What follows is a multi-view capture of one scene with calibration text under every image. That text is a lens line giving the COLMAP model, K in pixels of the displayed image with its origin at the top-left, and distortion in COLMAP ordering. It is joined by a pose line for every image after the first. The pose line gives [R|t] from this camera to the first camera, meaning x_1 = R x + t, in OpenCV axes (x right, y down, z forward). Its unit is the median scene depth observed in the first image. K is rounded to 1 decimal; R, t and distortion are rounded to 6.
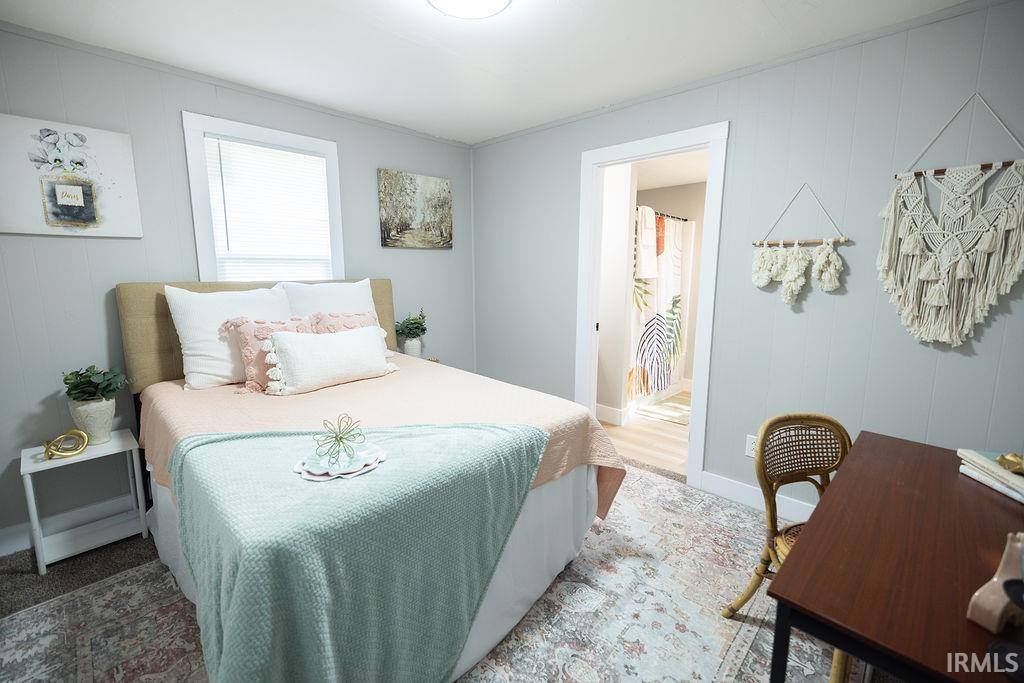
lens RADIAL K [[430.8, 0, 507.5], [0, 430.8, 338.7], [0, 0, 1]] dist [0.000500, 0.000813]
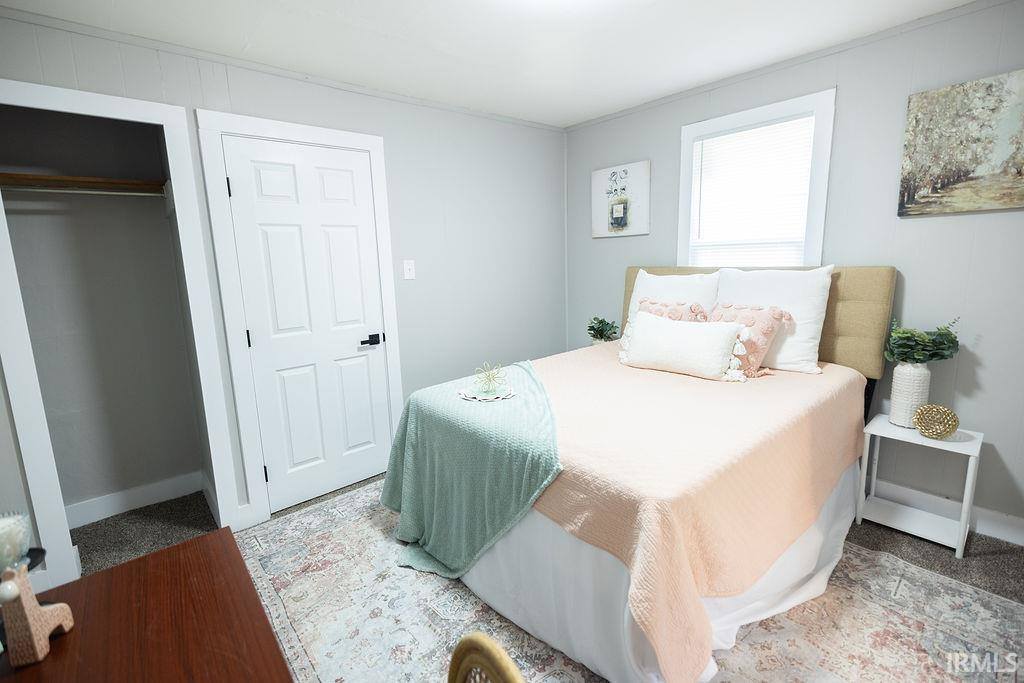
lens RADIAL K [[468.3, 0, 508.4], [0, 468.3, 335.4], [0, 0, 1]] dist [-0.005039, -0.000016]
pose [[-0.085614, 0.166651, -0.982292, 0.621198], [-0.129022, 0.975756, 0.176788, -0.110164], [0.987939, 0.141872, -0.062037, 0.616203]]
